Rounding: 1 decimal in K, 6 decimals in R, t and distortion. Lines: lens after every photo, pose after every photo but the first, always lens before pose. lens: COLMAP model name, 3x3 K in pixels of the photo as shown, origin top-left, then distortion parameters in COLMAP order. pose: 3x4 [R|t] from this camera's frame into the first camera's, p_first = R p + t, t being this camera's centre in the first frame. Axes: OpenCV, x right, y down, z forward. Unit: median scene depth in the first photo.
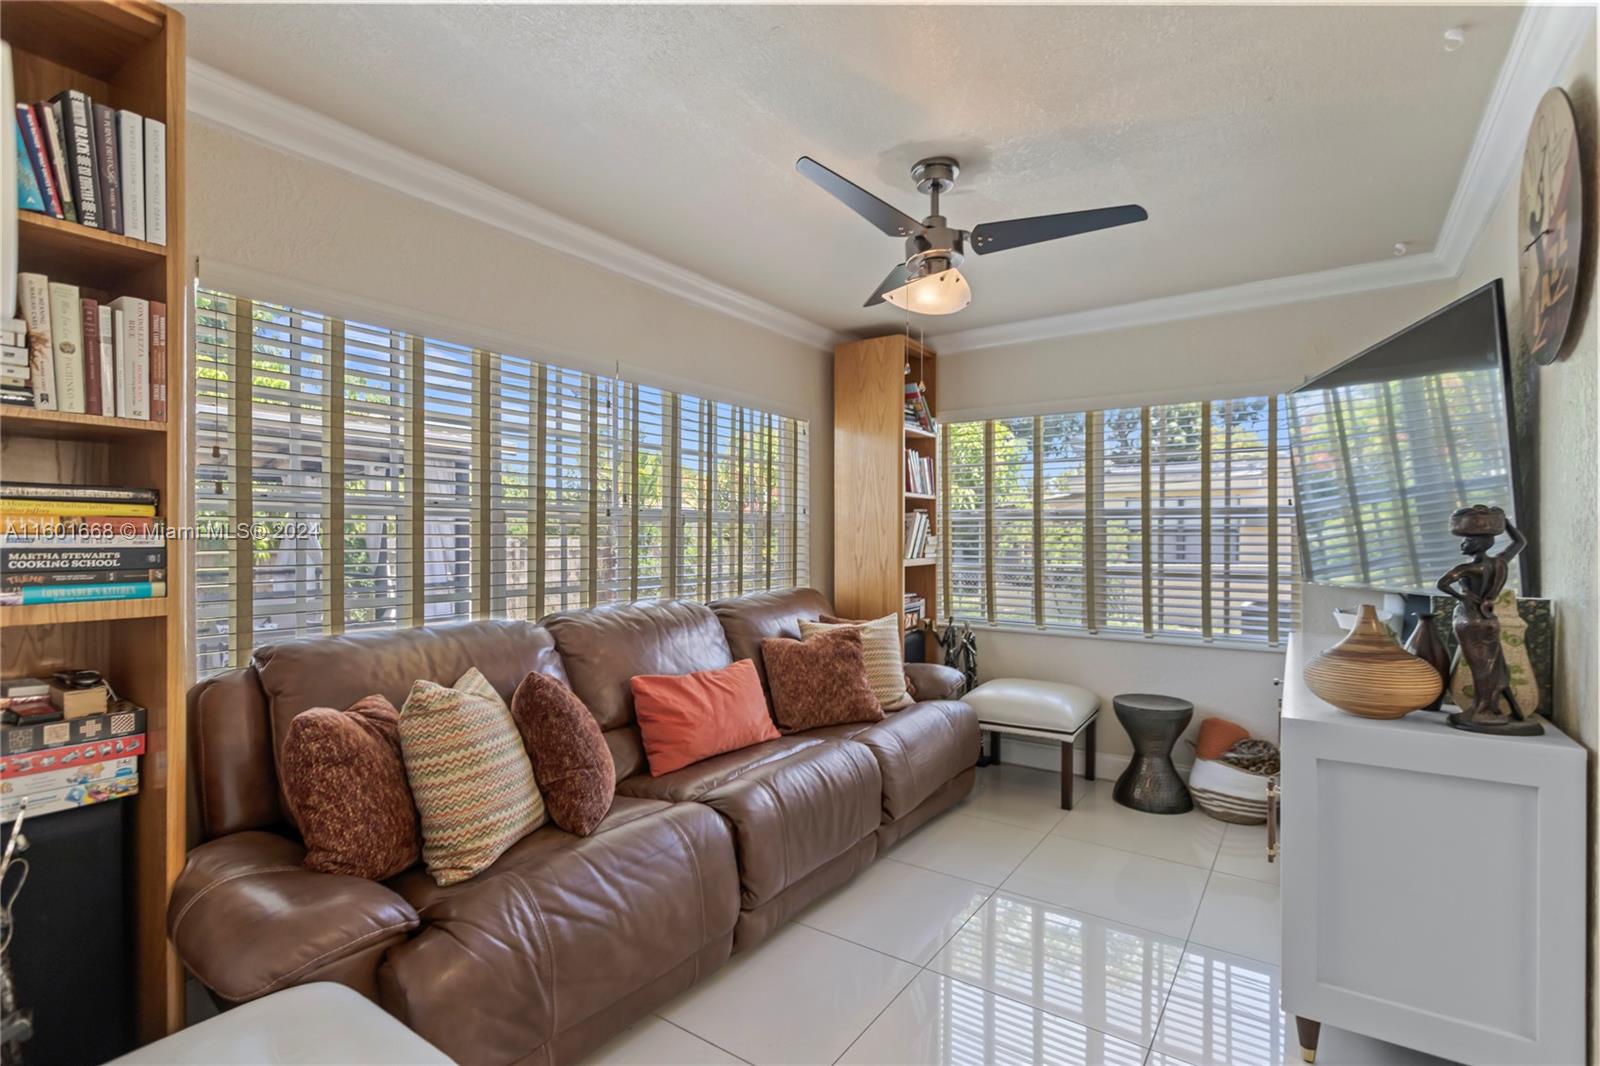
lens RADIAL K [[753.2, 0, 790.8], [0, 753.2, 540.0], [0, 0, 1]] dist [0.000853, 0.000734]
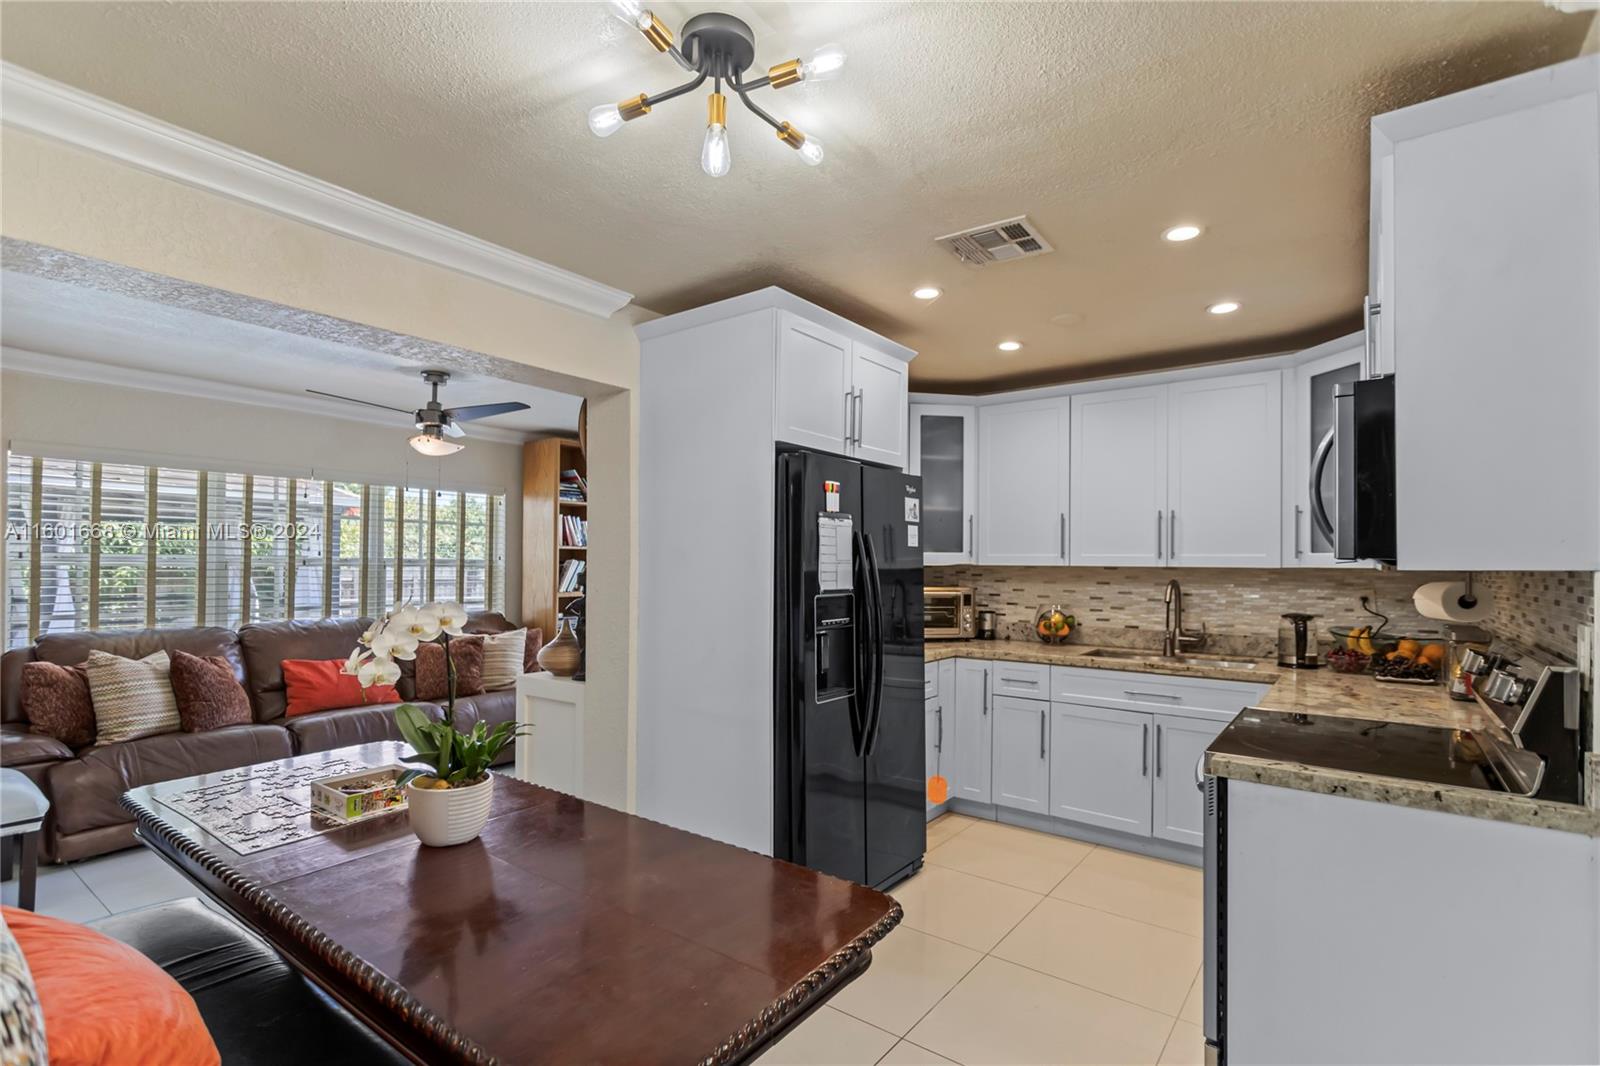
lens RADIAL K [[758.7, 0, 797.6], [0, 758.7, 554.6], [0, 0, 1]] dist [-0.002409, -0.000430]
pose [[0.999605, 0.007692, -0.027034, 0.854568], [-0.008169, 0.999812, -0.017583, -0.033198], [0.026894, 0.017797, 0.999480, -0.594601]]
